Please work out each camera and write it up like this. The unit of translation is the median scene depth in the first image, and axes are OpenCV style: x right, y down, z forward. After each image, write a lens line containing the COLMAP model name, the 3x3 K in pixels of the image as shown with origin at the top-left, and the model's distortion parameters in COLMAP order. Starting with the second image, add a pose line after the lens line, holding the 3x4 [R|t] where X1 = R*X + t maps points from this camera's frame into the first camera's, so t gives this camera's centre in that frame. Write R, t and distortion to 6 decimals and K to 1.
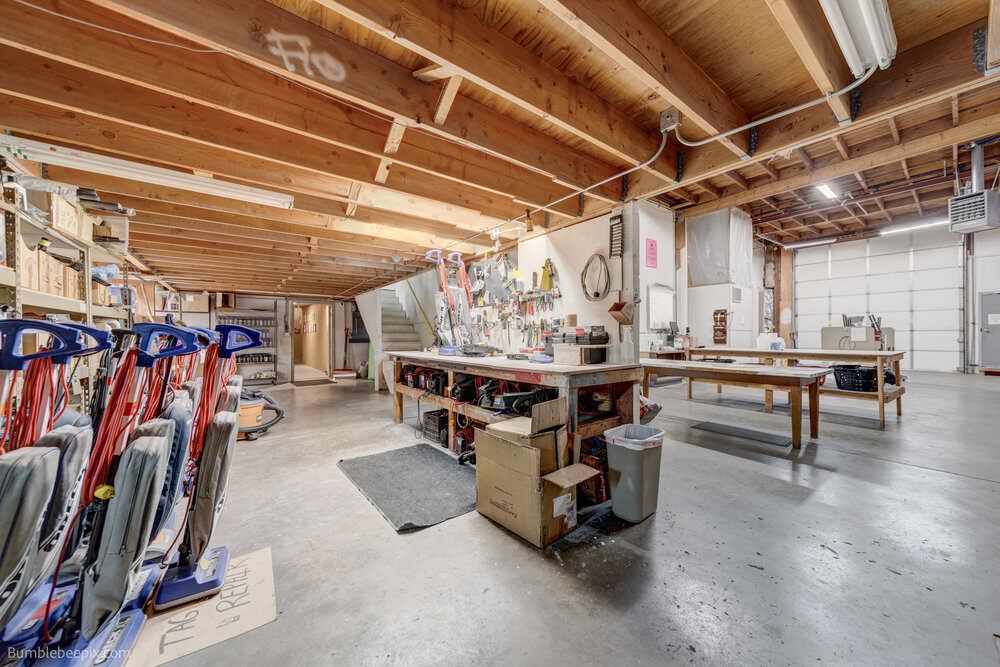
lens RADIAL K [[348.0, 0, 495.8], [0, 348.0, 339.8], [0, 0, 1]] dist [0.002530, 0.000432]
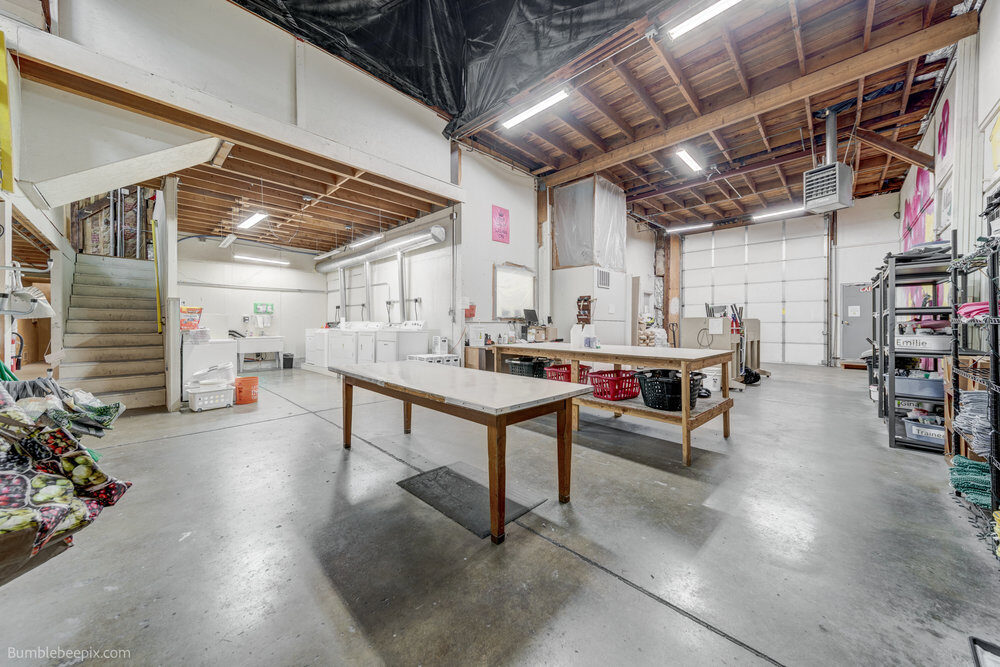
lens RADIAL K [[348.0, 0, 500.2], [0, 348.0, 328.4], [0, 0, 1]] dist [0.002530, 0.000432]
pose [[0.988943, 0.004811, 0.148220, 0.312897], [-0.004885, 0.999988, 0.000136, -0.006494], [-0.148218, -0.000858, 0.988954, 0.187628]]
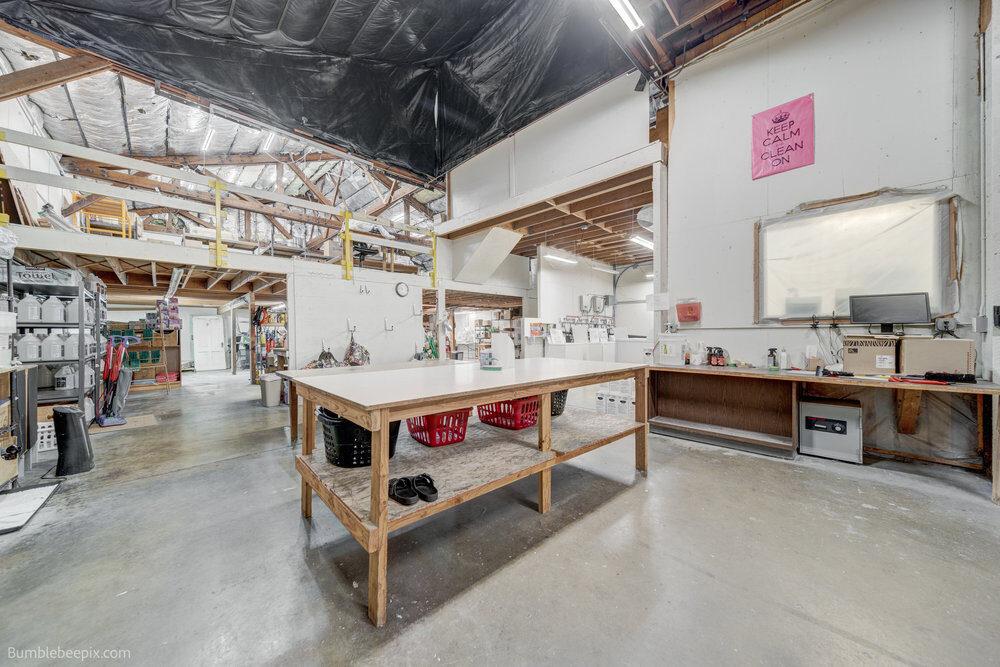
lens RADIAL K [[348.0, 0, 494.4], [0, 348.0, 333.7], [0, 0, 1]] dist [0.002530, 0.000432]
pose [[0.131552, 0.006949, -0.991285, 0.784879], [0.002113, 0.999971, 0.007290, -0.016294], [0.991307, -0.003054, 0.131534, 0.574113]]
